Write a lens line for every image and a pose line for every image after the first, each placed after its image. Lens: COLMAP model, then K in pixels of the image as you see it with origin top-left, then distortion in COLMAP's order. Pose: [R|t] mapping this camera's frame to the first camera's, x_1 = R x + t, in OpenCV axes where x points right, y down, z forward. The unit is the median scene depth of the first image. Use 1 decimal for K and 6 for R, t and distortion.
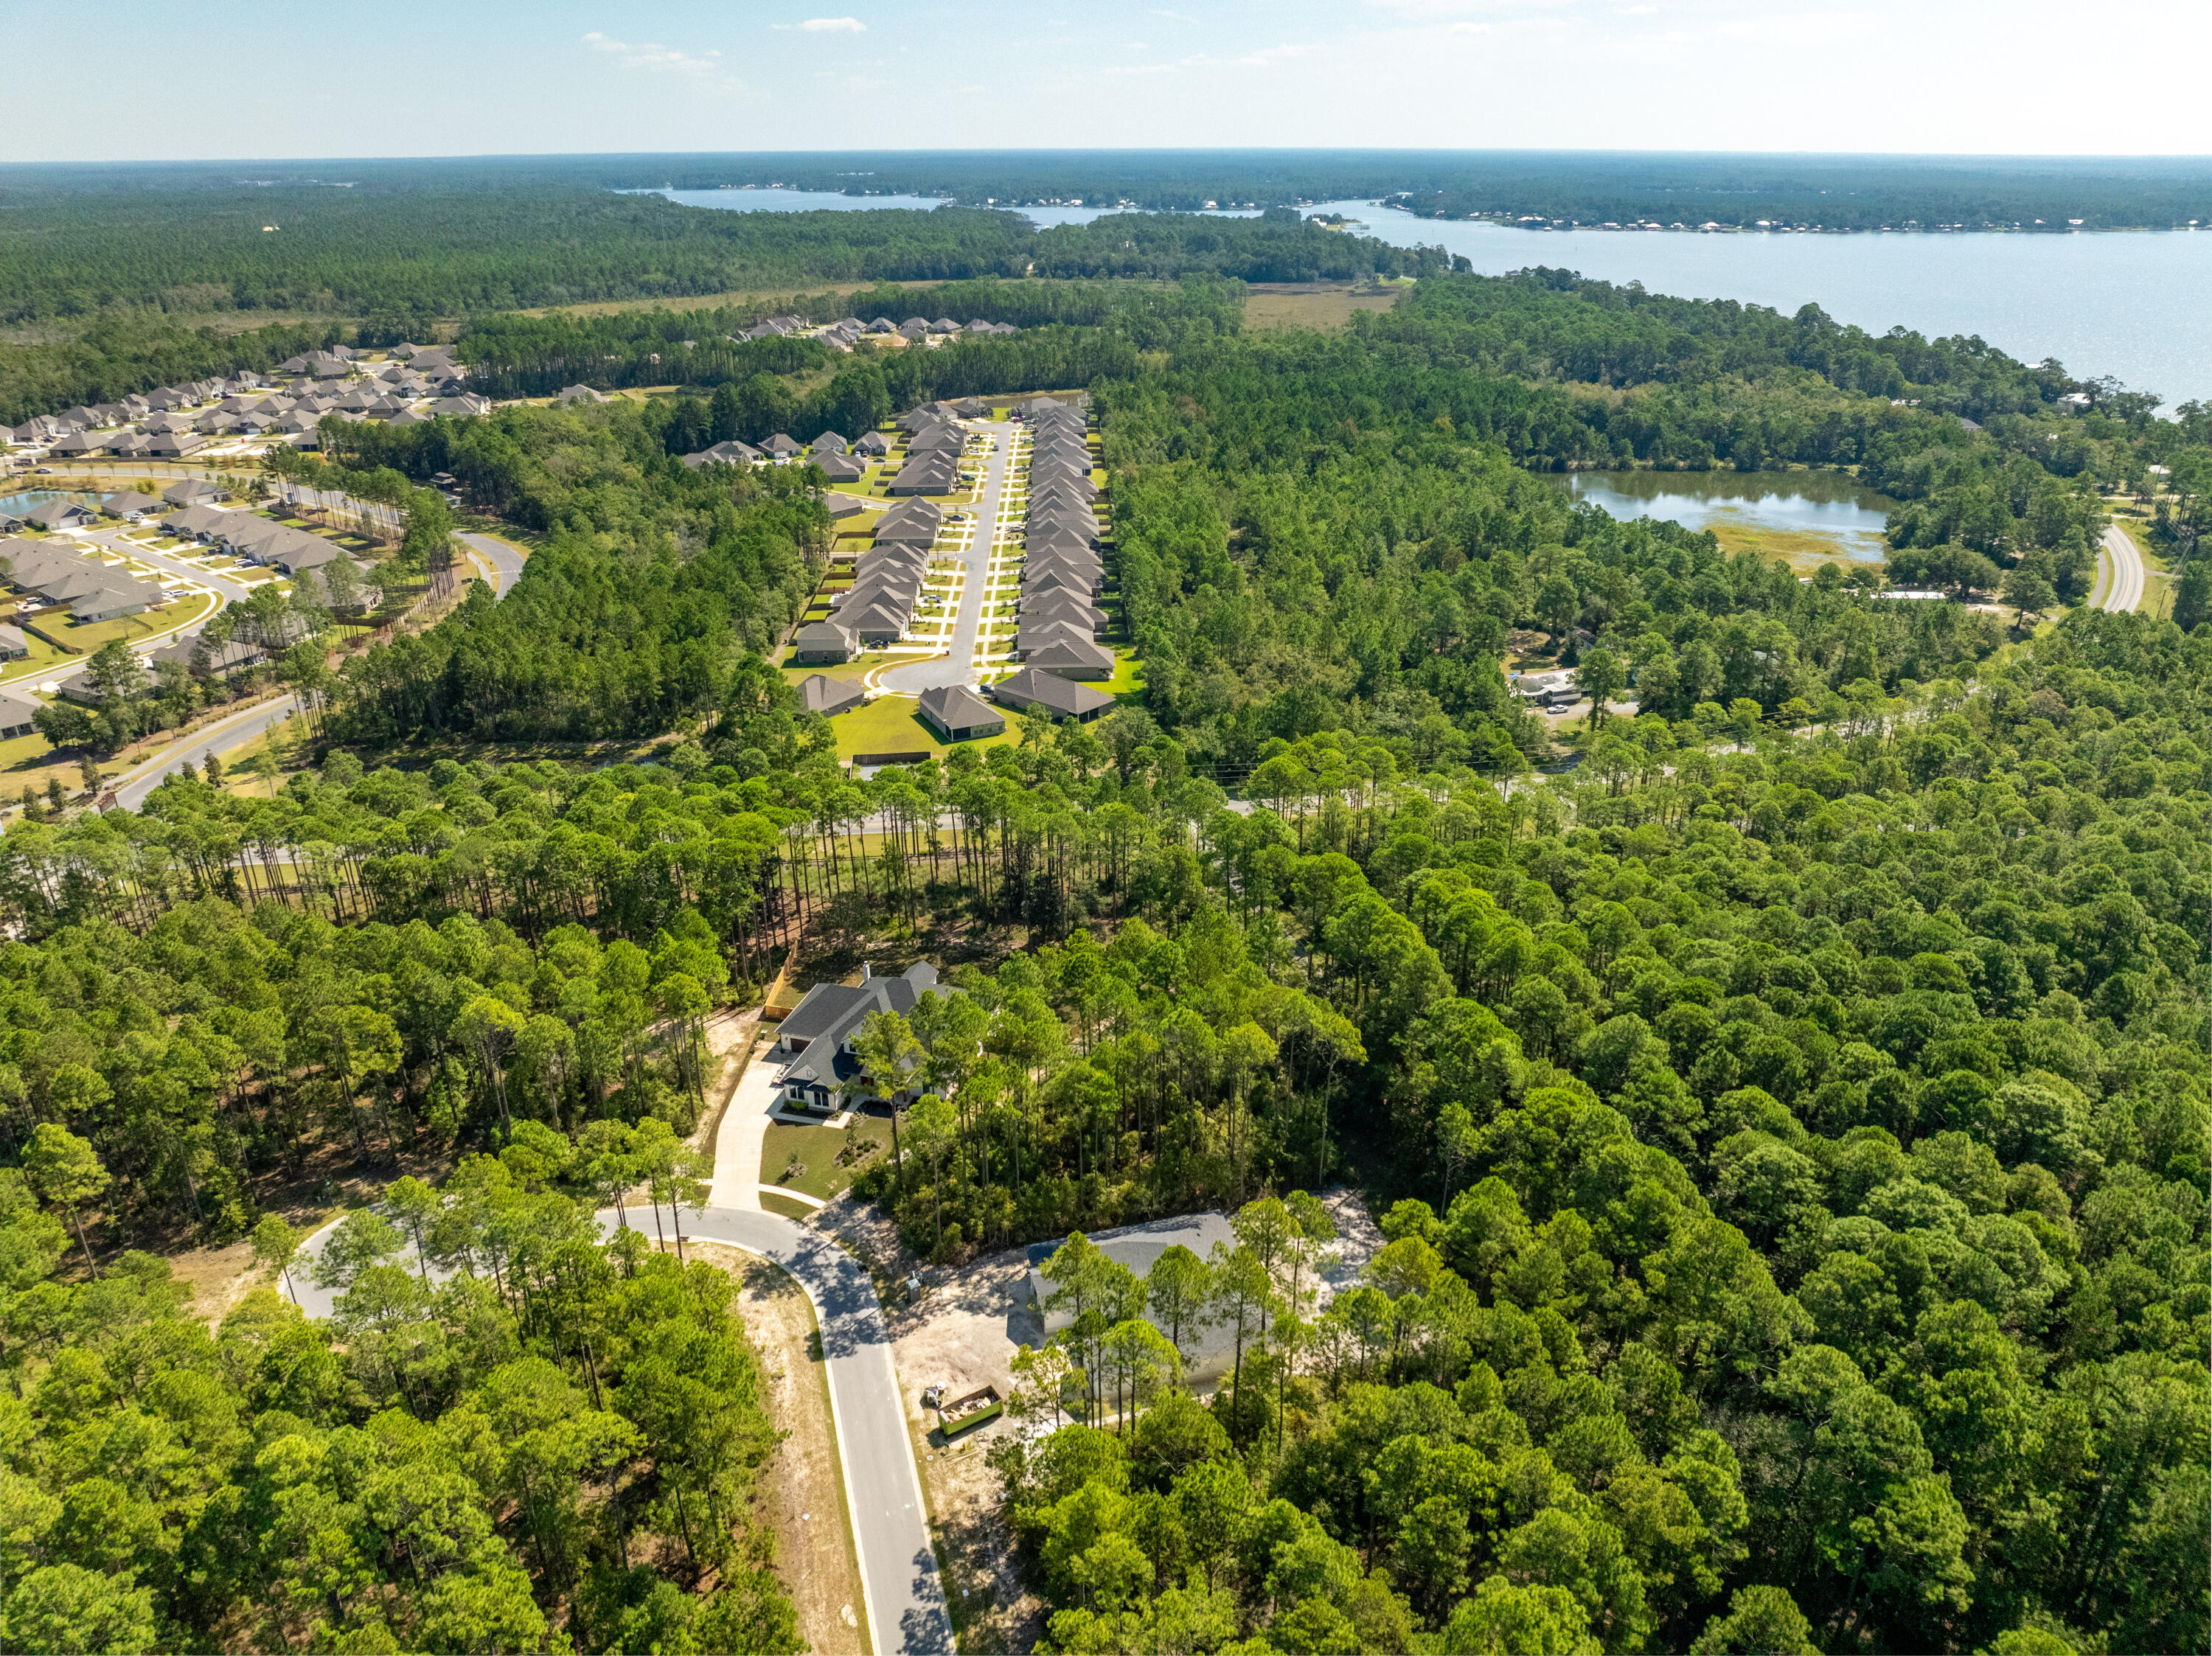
lens RADIAL K [[1556.1, 0, 1125.9], [0, 1556.1, 807.0], [0, 0, 1]] dist [-0.046663, 0.012984]
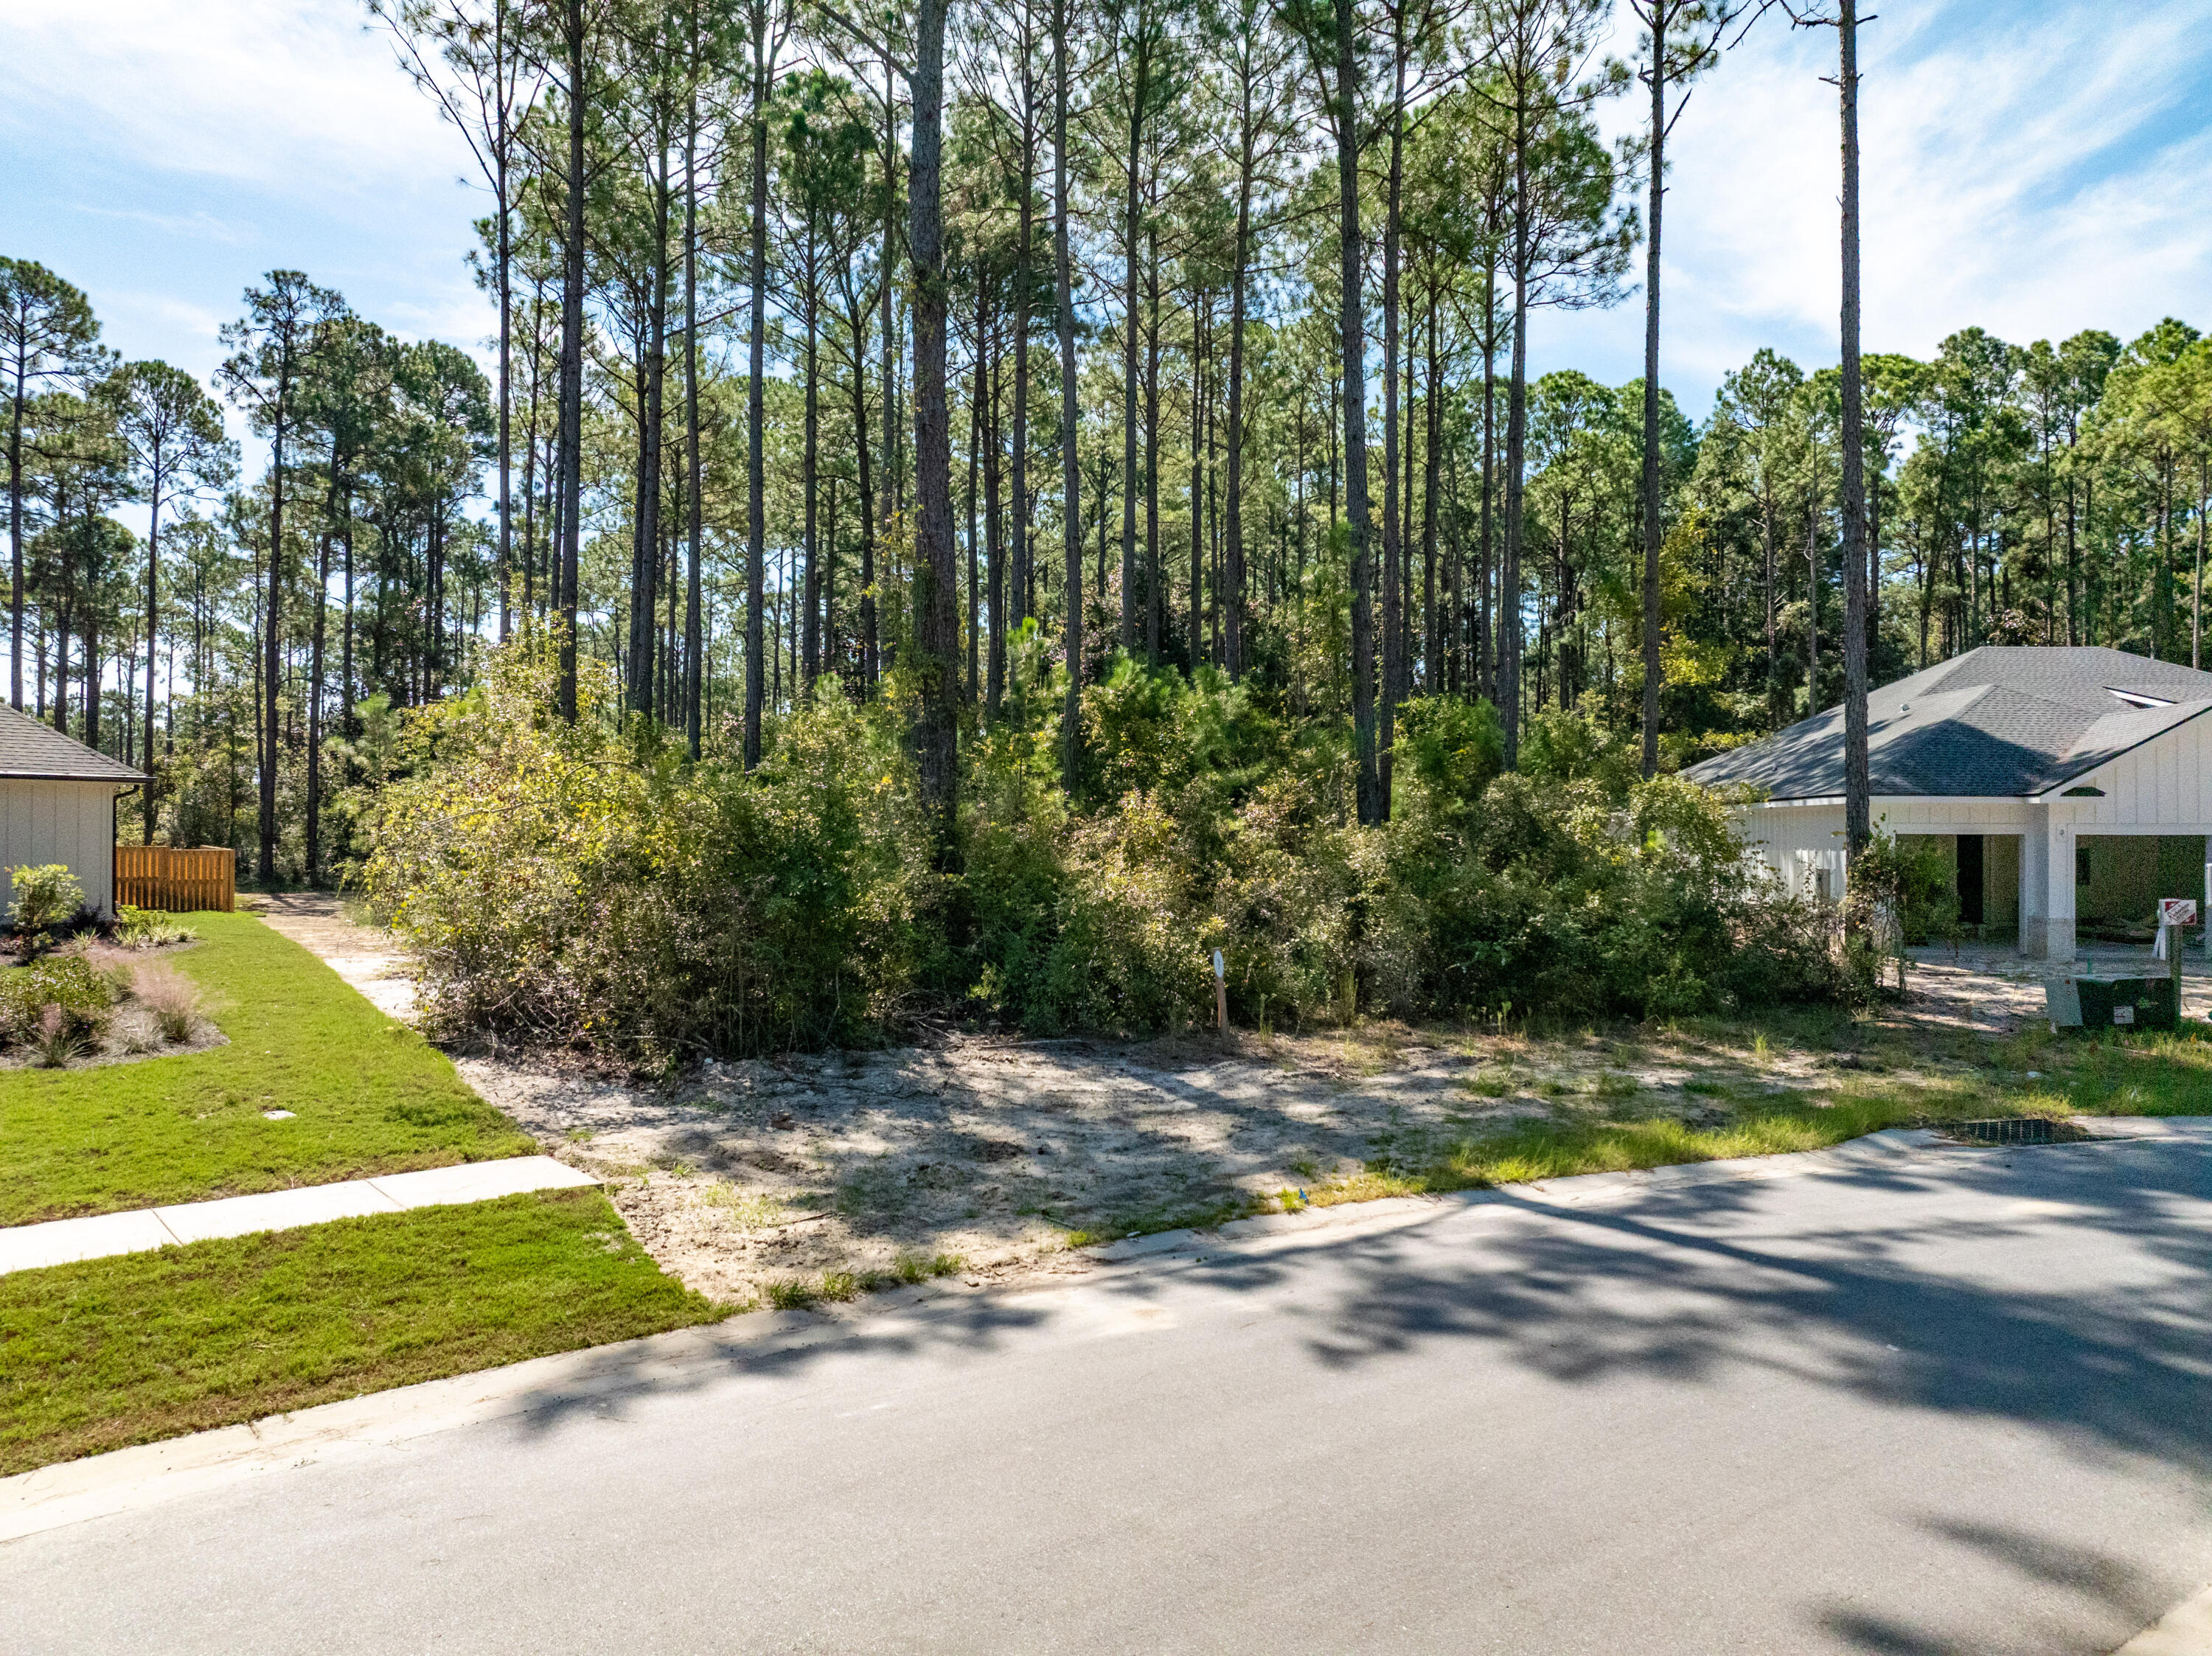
lens RADIAL K [[1556.1, 0, 1123.5], [0, 1556.1, 820.2], [0, 0, 1]] dist [-0.046663, 0.012984]
pose [[0.330004, 0.015576, 0.943851, -0.116979], [0.365353, 0.919832, -0.142921, 0.123466], [-0.870411, 0.392003, 0.297858, 0.452376]]
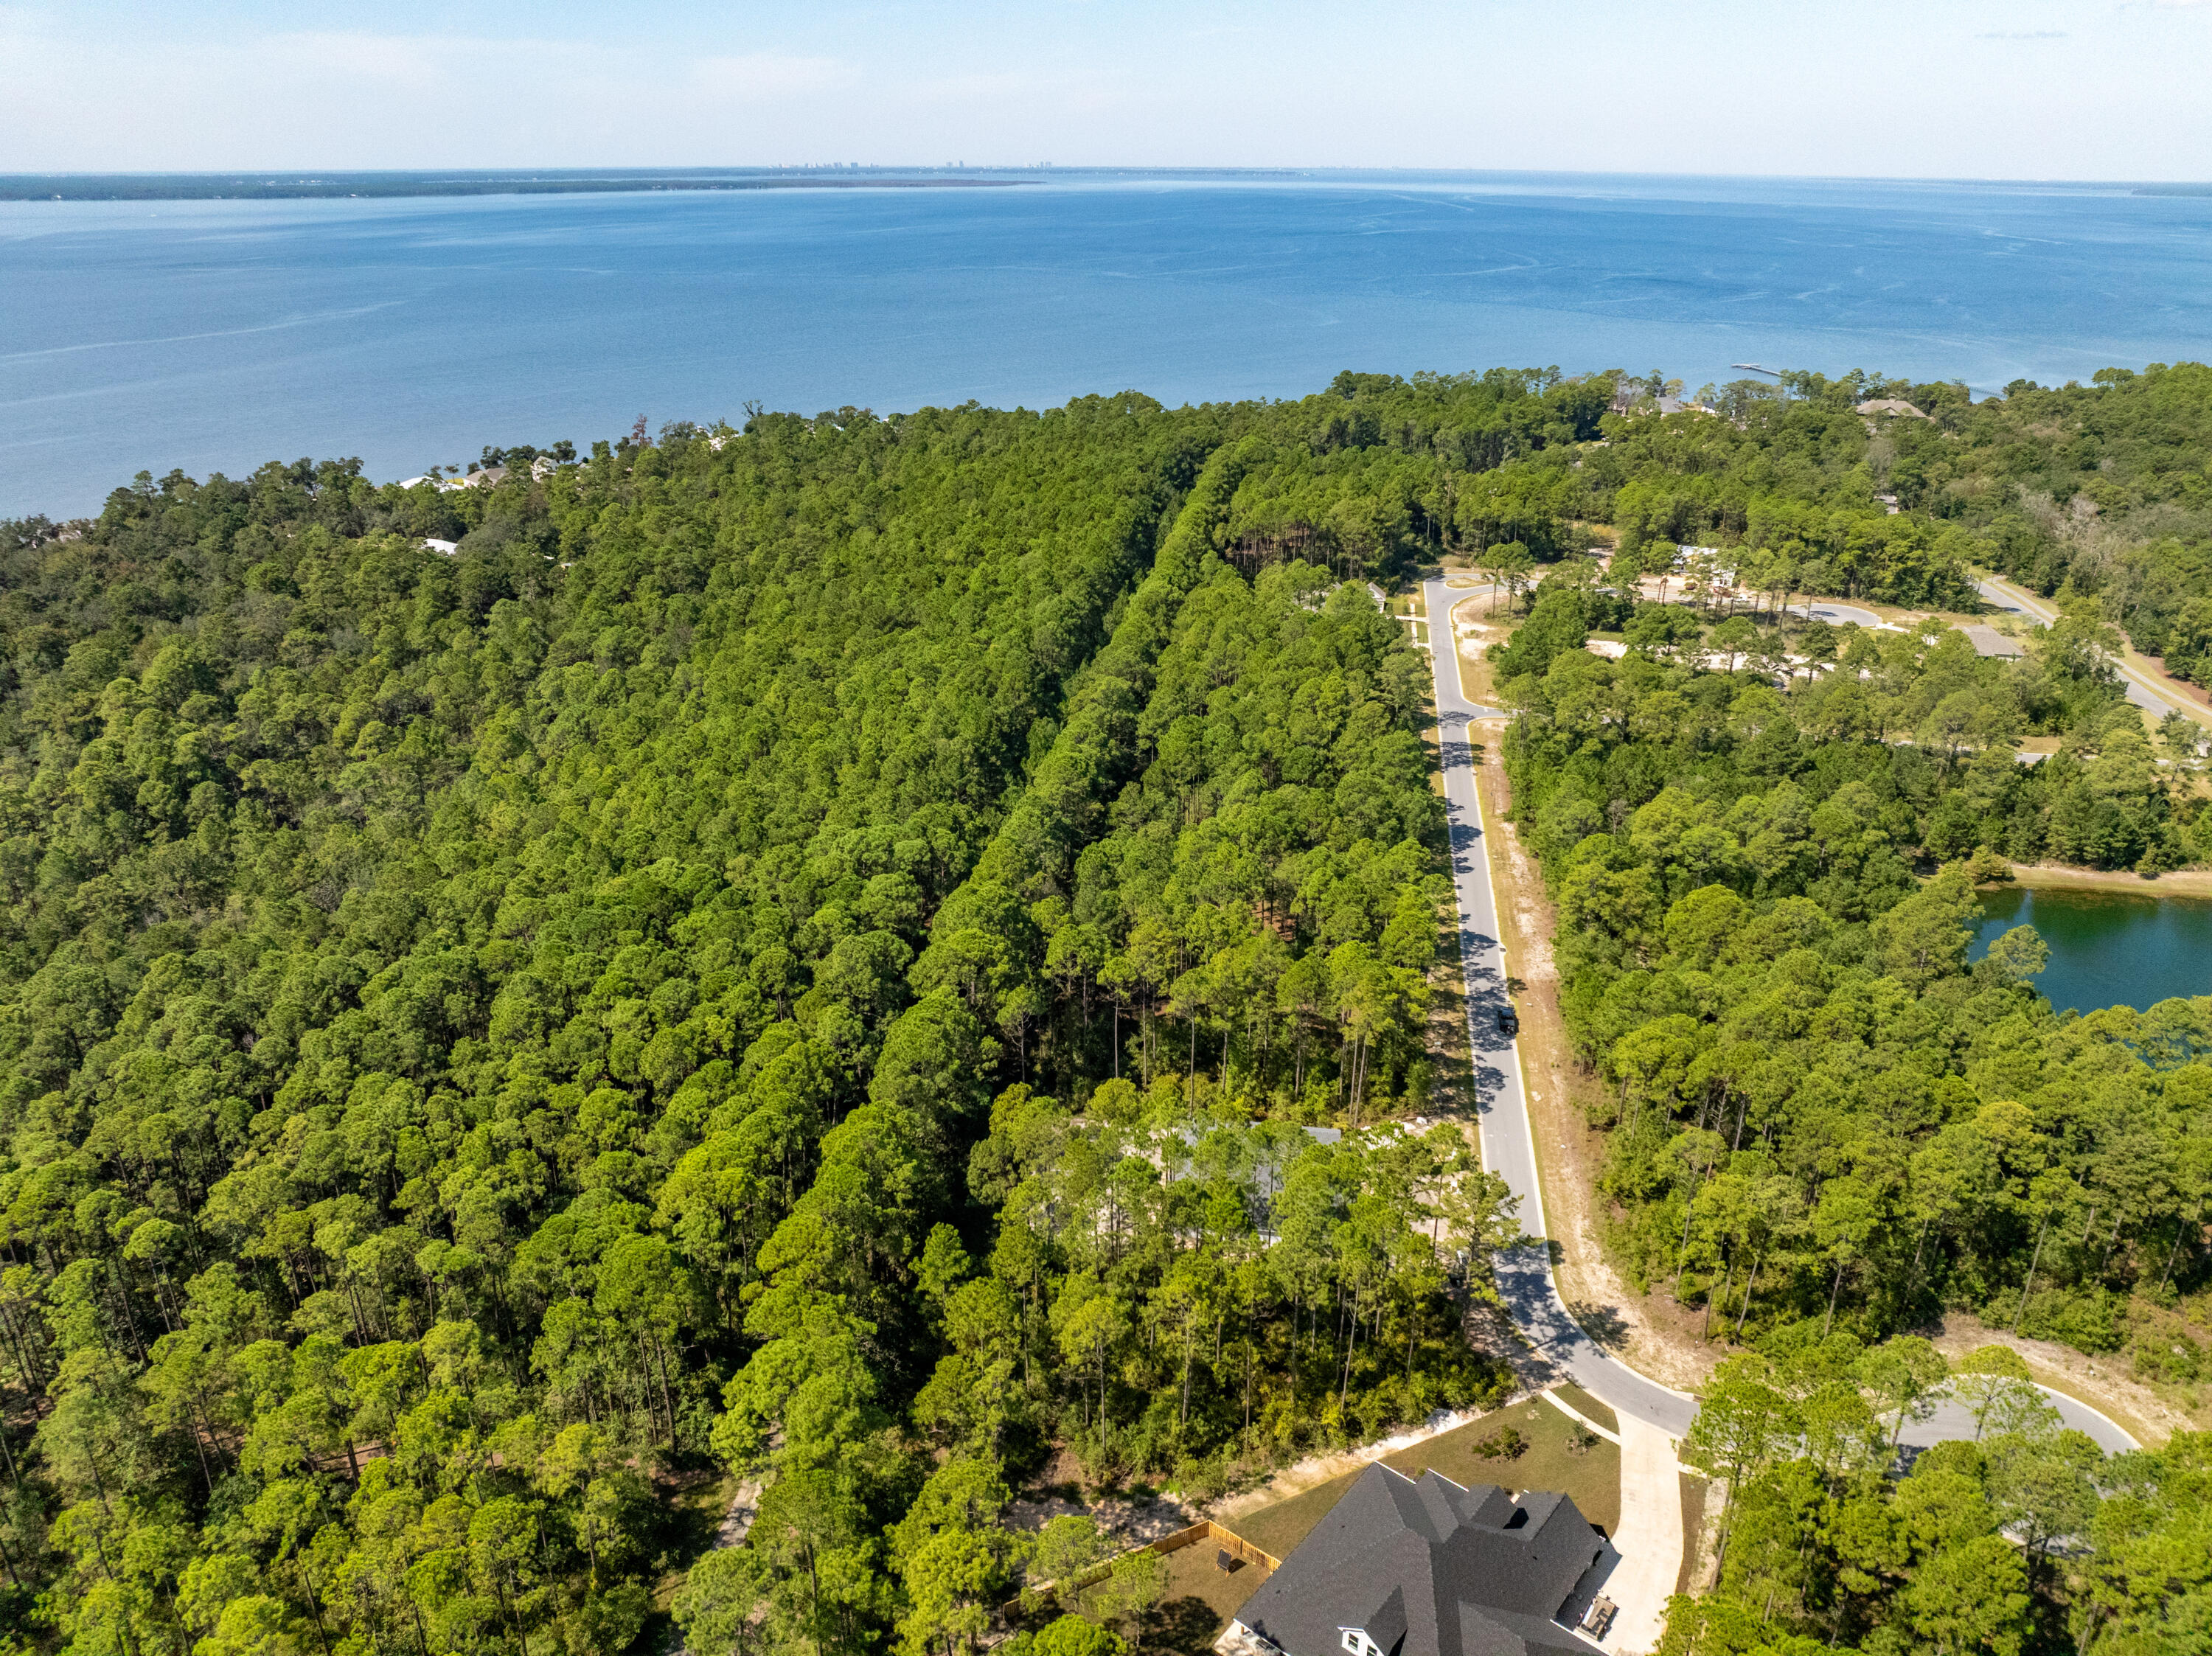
lens RADIAL K [[1556.1, 0, 1110.0], [0, 1556.1, 830.0], [0, 0, 1]] dist [-0.046663, 0.012984]
pose [[-0.903526, -0.183701, 0.387163, -0.119743], [0.153853, 0.704168, 0.693164, -0.291334], [-0.399963, 0.685858, -0.607971, 0.668413]]
